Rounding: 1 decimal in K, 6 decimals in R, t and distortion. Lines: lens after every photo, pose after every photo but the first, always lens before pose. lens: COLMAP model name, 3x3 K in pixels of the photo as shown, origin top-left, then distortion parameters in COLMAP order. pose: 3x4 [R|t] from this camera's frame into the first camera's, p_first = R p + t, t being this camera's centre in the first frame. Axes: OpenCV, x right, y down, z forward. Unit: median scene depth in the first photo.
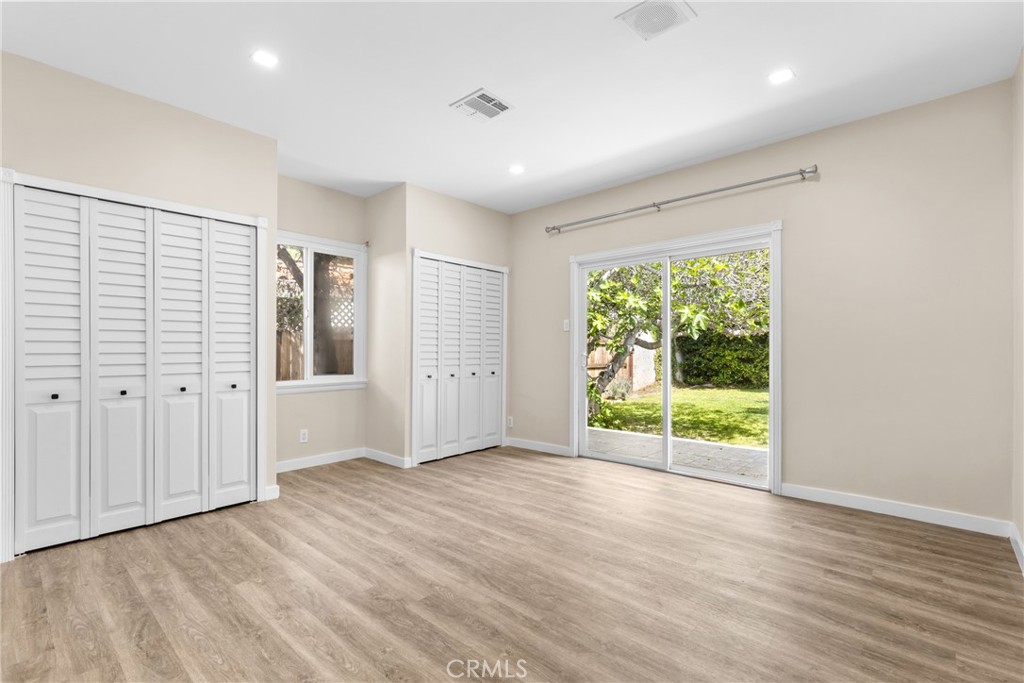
lens RADIAL K [[463.5, 0, 508.1], [0, 463.5, 351.0], [0, 0, 1]] dist [0.010230, 0.000065]
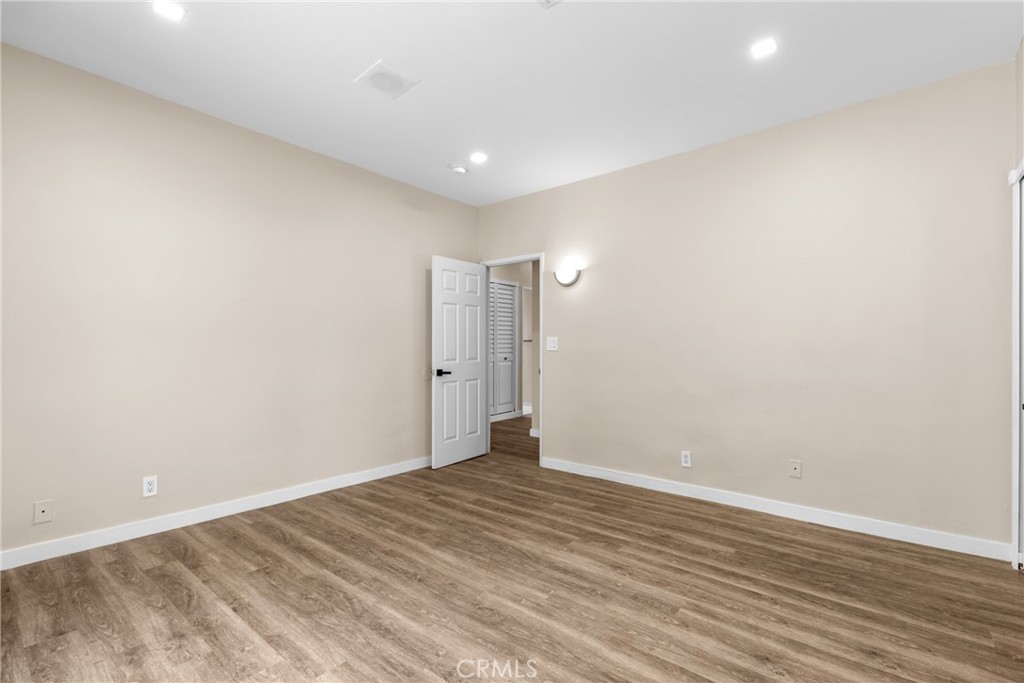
lens RADIAL K [[463.5, 0, 509.9], [0, 463.5, 341.9], [0, 0, 1]] dist [0.010230, 0.000065]
pose [[-0.999116, -0.001276, -0.042014, 0.034578], [-0.001096, 0.999990, -0.004303, -0.019073], [0.042019, -0.004253, -0.999108, 1.805715]]
